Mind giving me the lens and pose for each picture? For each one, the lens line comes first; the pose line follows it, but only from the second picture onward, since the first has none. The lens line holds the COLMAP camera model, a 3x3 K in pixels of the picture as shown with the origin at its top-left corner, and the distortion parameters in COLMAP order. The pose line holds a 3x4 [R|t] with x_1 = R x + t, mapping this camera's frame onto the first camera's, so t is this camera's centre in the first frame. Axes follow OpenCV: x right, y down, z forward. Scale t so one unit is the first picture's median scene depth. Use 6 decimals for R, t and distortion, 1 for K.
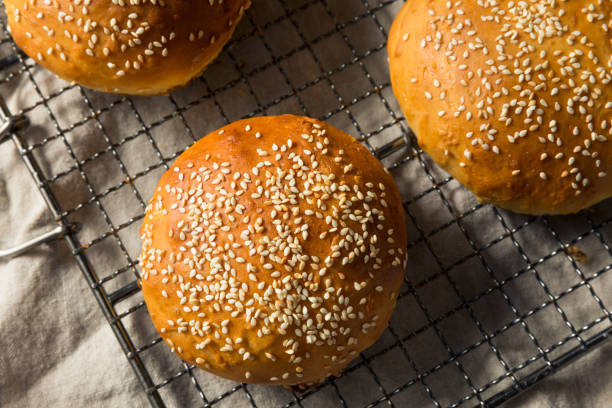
lens RADIAL K [[1126.1, 0, 316.5], [0, 1126.1, 187.0], [0, 0, 1]] dist [0.062948, 0.000000]
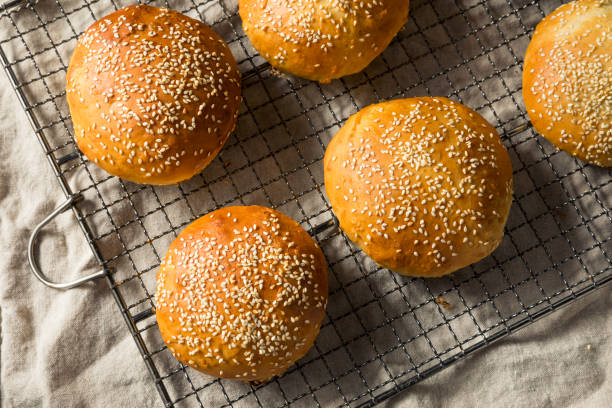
lens RADIAL K [[1242.6, 0, 316.6], [0, 1242.6, 192.9], [0, 0, 1]] dist [0.228926, 0.000000]
pose [[0.998910, 0.046658, 0.001538, 0.056611], [-0.046674, 0.998820, 0.013402, -0.111573], [-0.000911, -0.013459, 0.999909, -0.727794]]
